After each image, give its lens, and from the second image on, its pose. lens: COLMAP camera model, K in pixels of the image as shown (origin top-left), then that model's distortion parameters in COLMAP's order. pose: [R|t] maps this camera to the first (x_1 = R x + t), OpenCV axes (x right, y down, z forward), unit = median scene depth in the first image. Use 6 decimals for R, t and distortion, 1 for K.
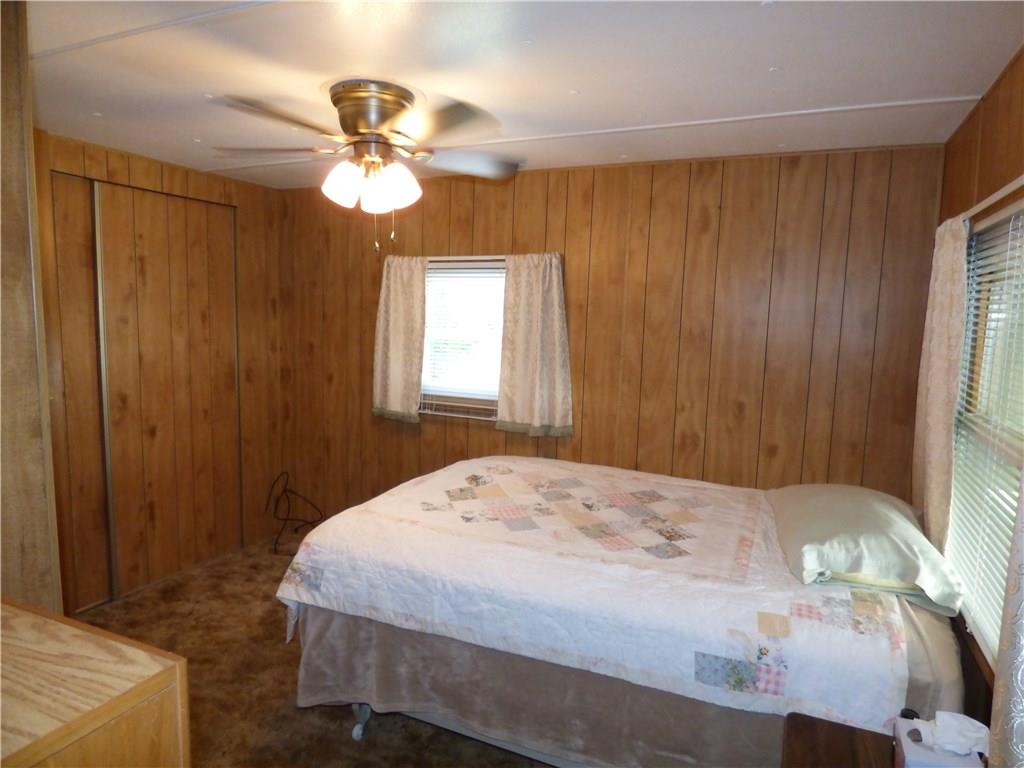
lens RADIAL K [[629.3, 0, 516.0], [0, 629.3, 381.9], [0, 0, 1]] dist [-0.012161, -0.000591]
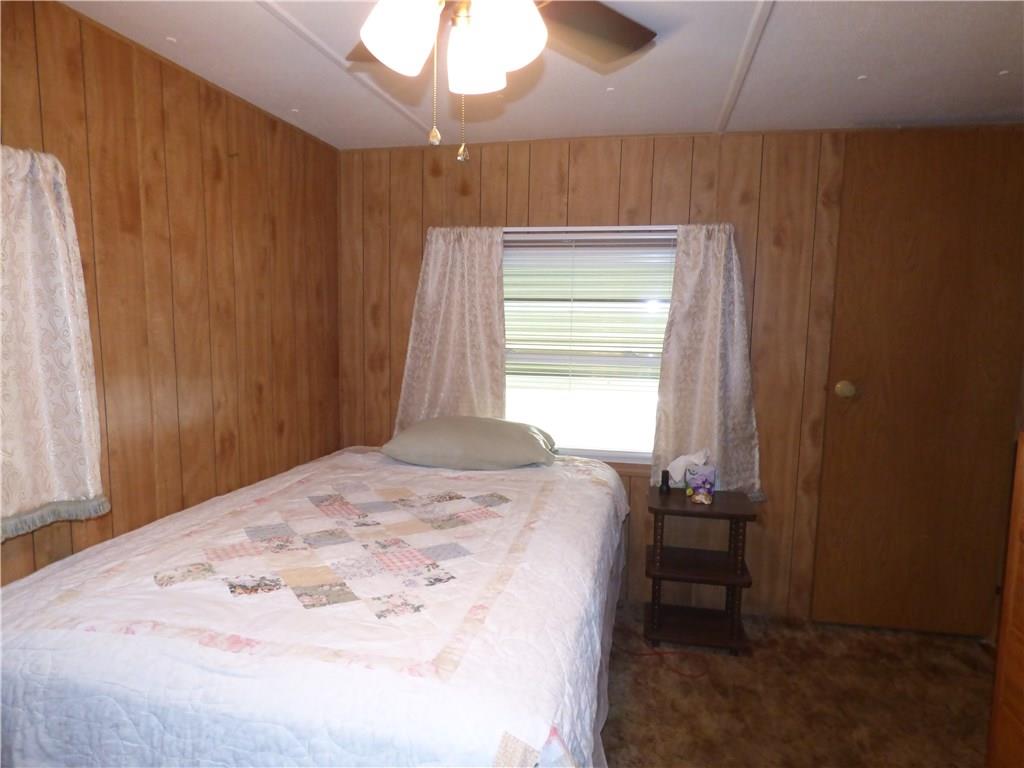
lens RADIAL K [[617.3, 0, 537.3], [0, 617.3, 378.8], [0, 0, 1]] dist [0.032419, 0.000424]
pose [[-0.223101, -0.137861, 0.964998, -0.532641], [0.091271, 0.982646, 0.161483, -0.074575], [-0.970513, 0.124103, -0.206646, 0.731655]]
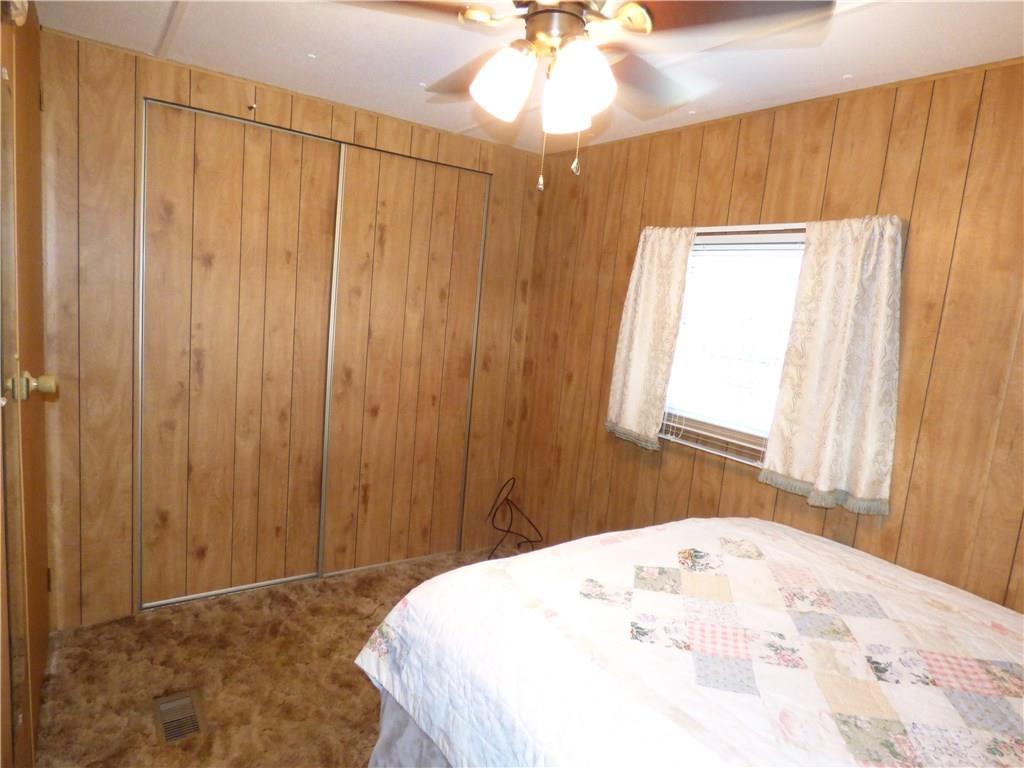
lens RADIAL K [[619.7, 0, 516.0], [0, 619.7, 380.8], [0, 0, 1]] dist [-0.023966, -0.001868]
pose [[0.856878, 0.119439, -0.501492, 0.065463], [-0.123553, 0.992019, 0.025157, -0.016173], [0.500494, 0.040404, 0.864796, 0.303256]]
